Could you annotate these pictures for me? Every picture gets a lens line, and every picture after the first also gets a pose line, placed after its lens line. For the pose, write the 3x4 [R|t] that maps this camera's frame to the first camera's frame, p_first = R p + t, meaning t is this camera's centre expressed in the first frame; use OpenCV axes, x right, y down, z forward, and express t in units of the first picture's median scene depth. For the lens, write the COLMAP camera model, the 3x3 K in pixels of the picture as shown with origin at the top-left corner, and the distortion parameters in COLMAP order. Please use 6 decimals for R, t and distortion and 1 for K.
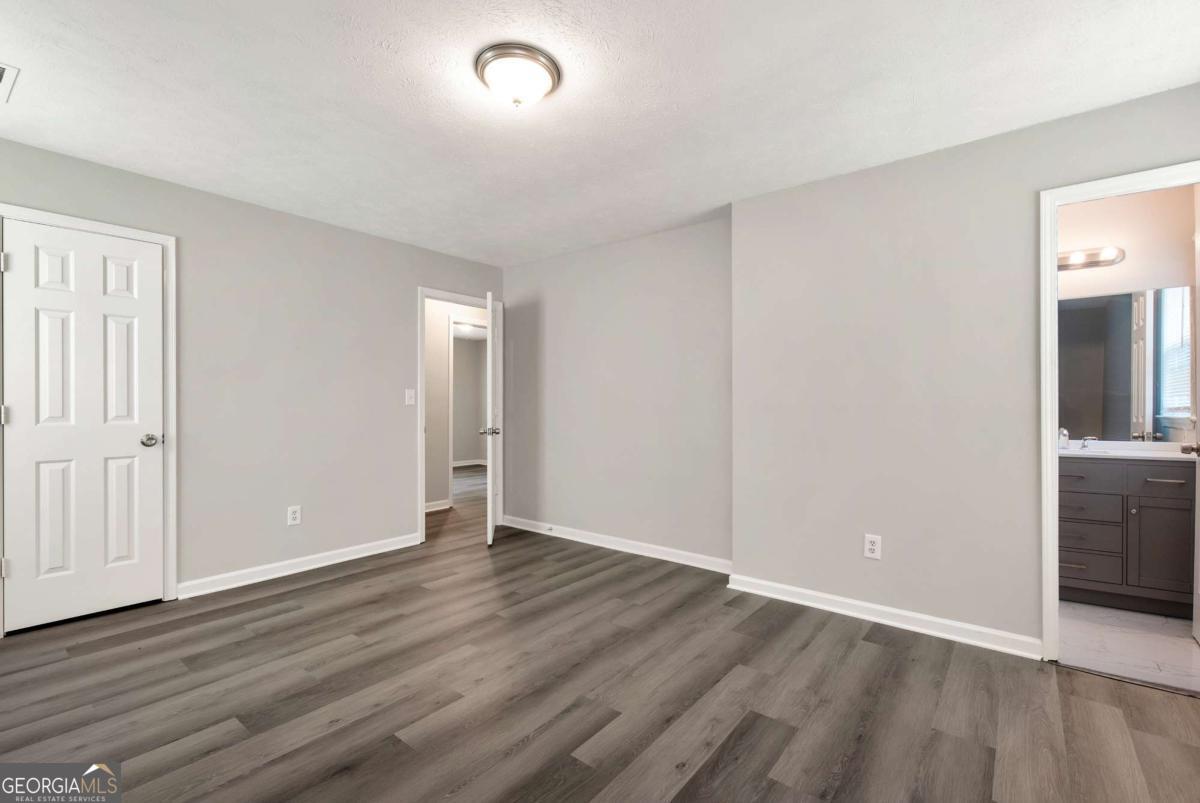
lens RADIAL K [[538.6, 0, 603.5], [0, 538.6, 398.4], [0, 0, 1]] dist [0.005974, 0.000098]
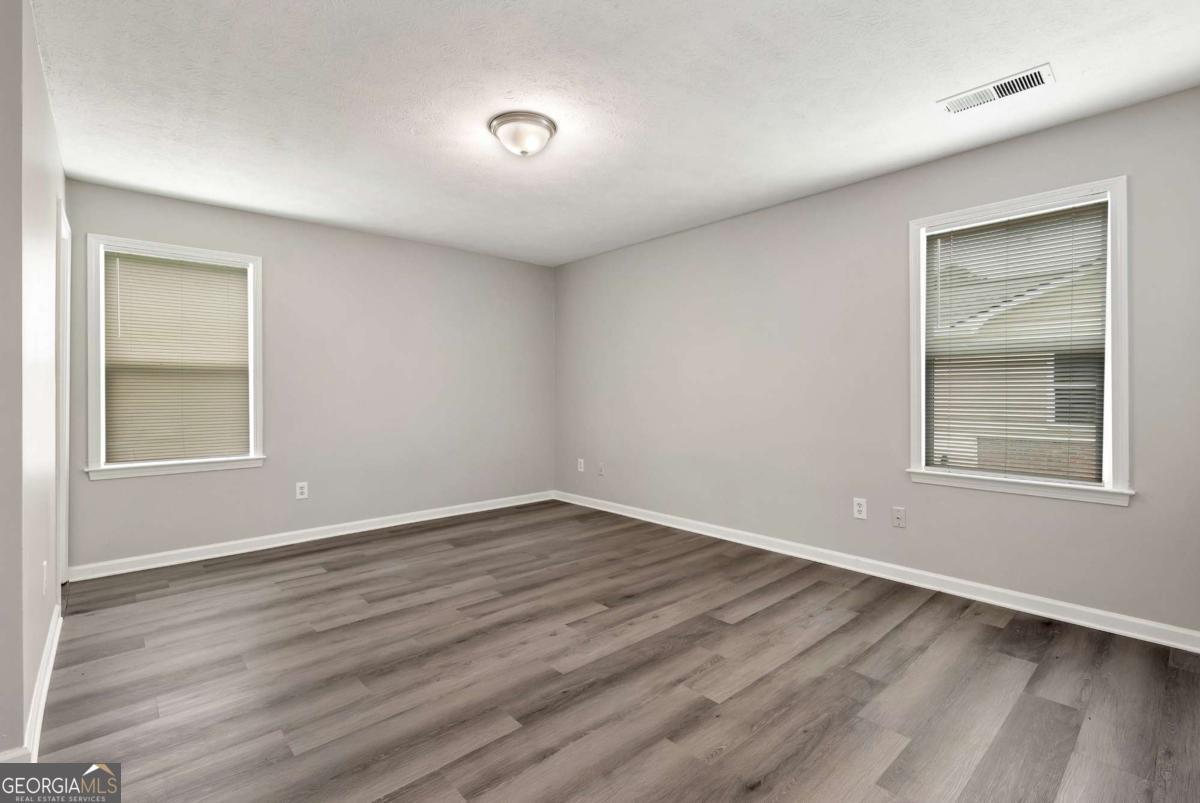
lens RADIAL K [[538.6, 0, 603.5], [0, 538.6, 398.4], [0, 0, 1]] dist [0.005974, 0.000098]
pose [[-0.986929, -0.001349, 0.161153, -0.505528], [-0.001035, 0.999997, 0.002037, 0.025591], [-0.161155, 0.001843, -0.986927, 2.053292]]
